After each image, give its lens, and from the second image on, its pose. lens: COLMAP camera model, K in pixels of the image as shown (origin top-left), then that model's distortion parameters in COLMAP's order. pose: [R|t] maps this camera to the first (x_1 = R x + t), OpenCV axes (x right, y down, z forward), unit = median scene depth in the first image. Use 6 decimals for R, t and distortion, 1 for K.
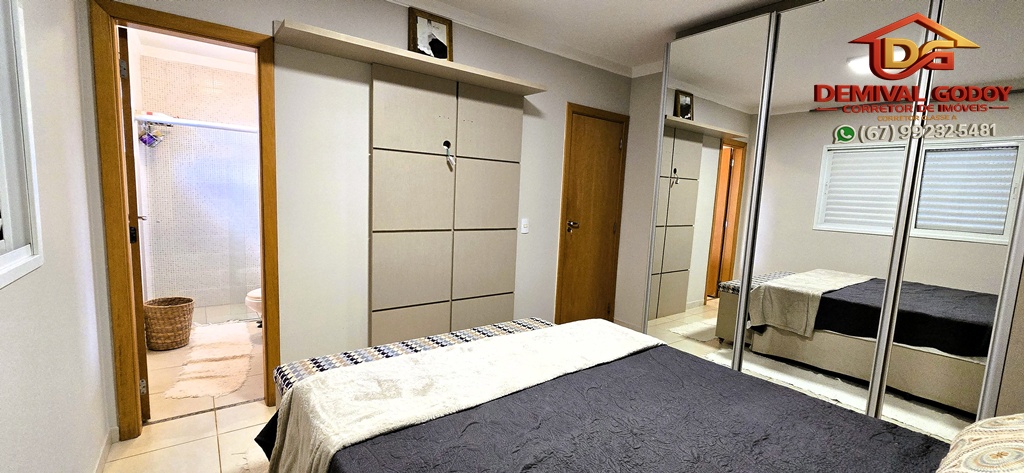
lens RADIAL K [[419.3, 0, 508.7], [0, 419.3, 242.8], [0, 0, 1]] dist [-0.003644, 0.000590]
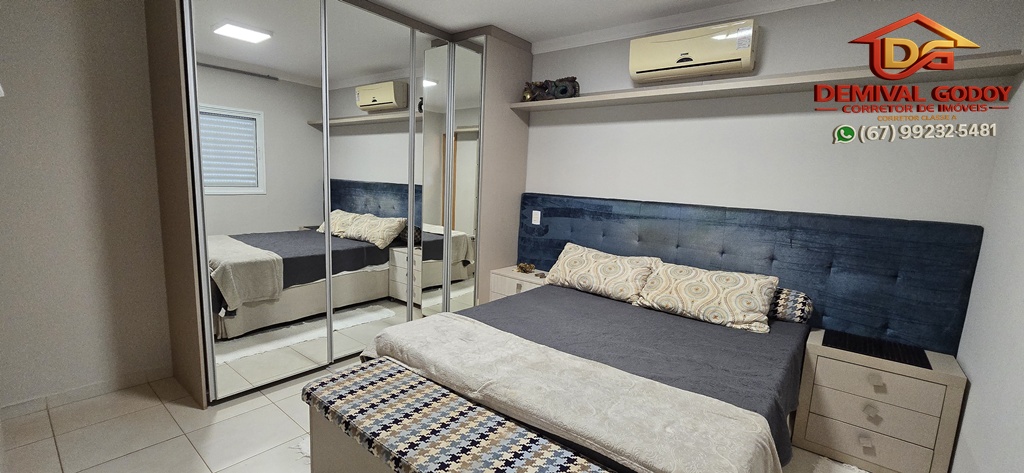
lens RADIAL K [[419.3, 0, 508.7], [0, 419.3, 242.8], [0, 0, 1]] dist [-0.003644, 0.000590]
pose [[-0.245541, -0.204604, 0.947548, -0.414724], [0.060852, 0.972291, 0.225715, -0.118597], [-0.967474, 0.113082, -0.226286, 0.690898]]
